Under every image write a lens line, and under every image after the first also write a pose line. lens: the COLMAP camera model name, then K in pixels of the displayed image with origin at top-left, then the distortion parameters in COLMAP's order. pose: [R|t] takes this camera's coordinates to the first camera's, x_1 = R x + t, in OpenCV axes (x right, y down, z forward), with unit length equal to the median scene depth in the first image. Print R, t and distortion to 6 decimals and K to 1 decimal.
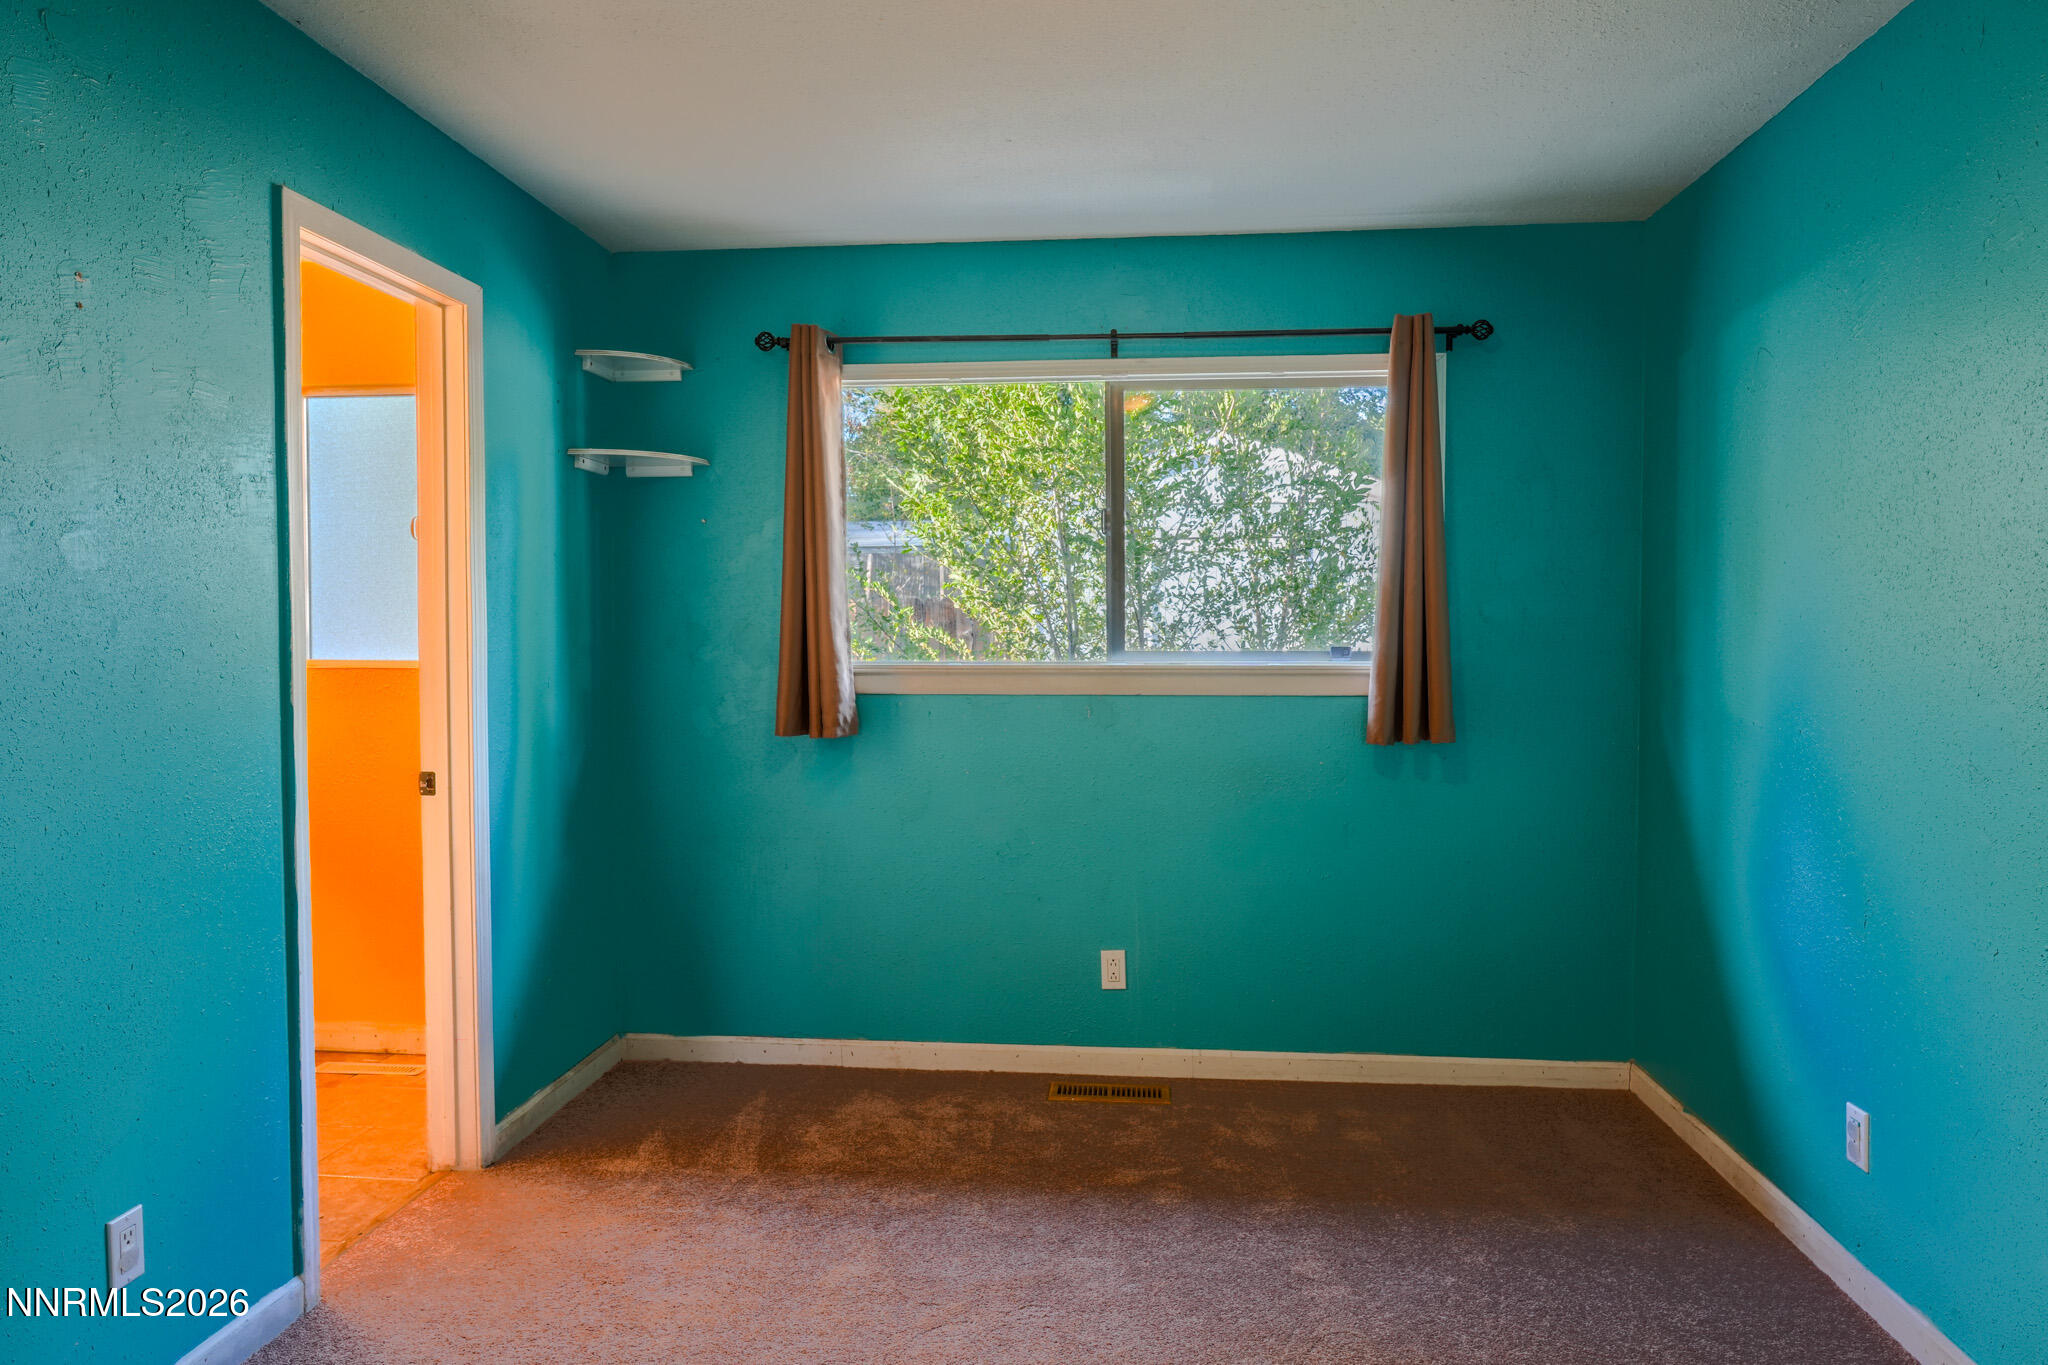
lens RADIAL K [[1301.3, 0, 1013.8], [0, 1301.3, 674.3], [0, 0, 1]] dist [-0.024351, 0.010116]
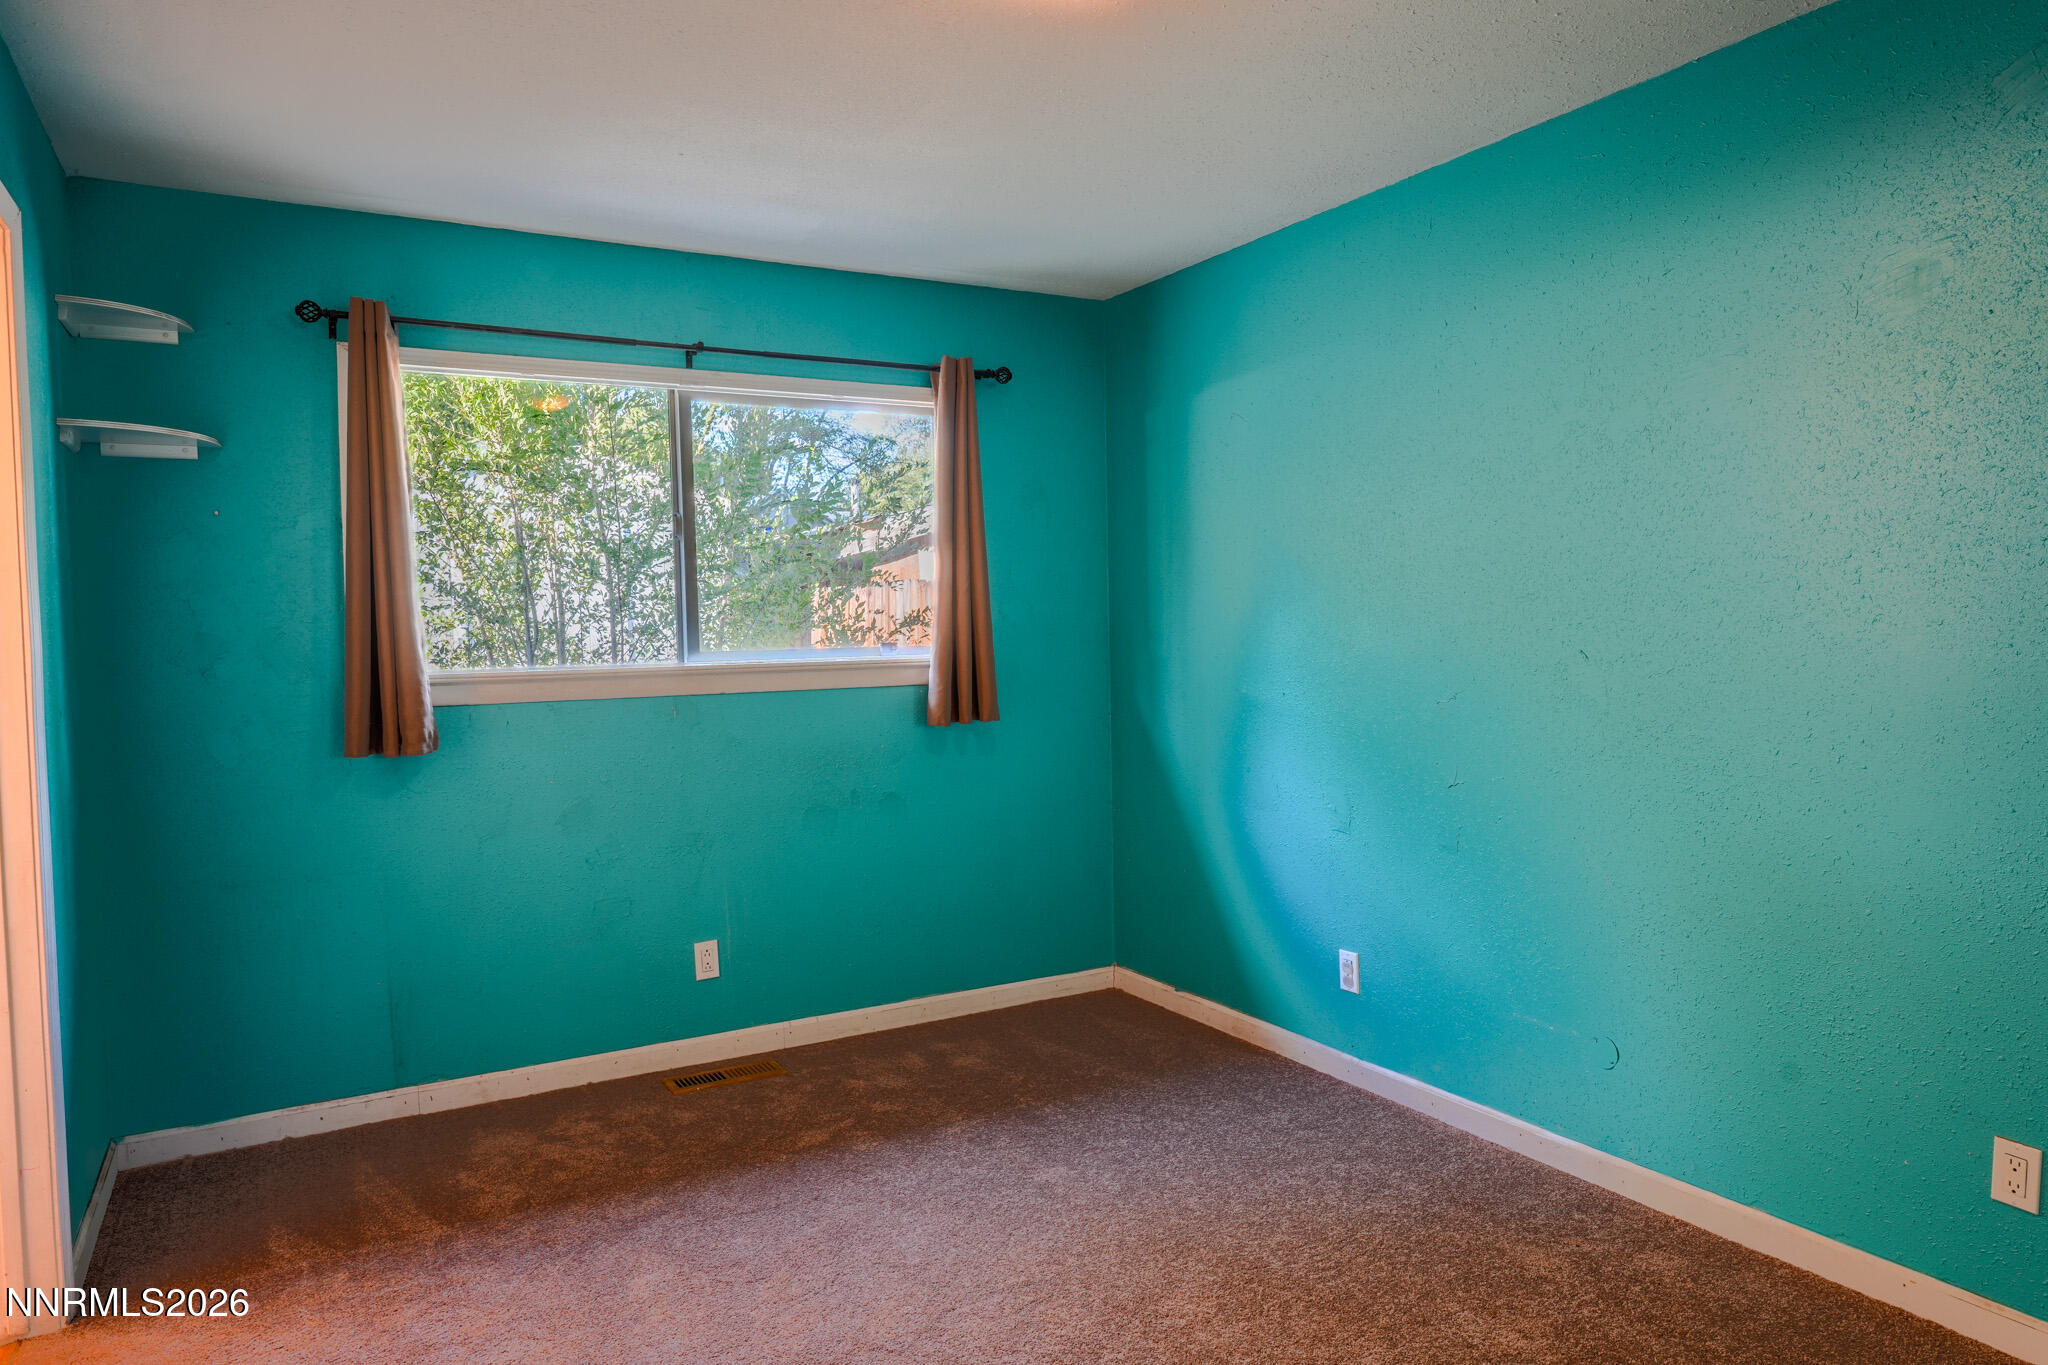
lens RADIAL K [[1301.3, 0, 971.6], [0, 1301.3, 675.6], [0, 0, 1]] dist [-0.024351, 0.010116]
pose [[0.821694, -0.037067, 0.568722, -0.350222], [0.037733, 0.999232, 0.010609, -0.002005], [-0.568678, 0.012742, 0.822462, 0.029463]]
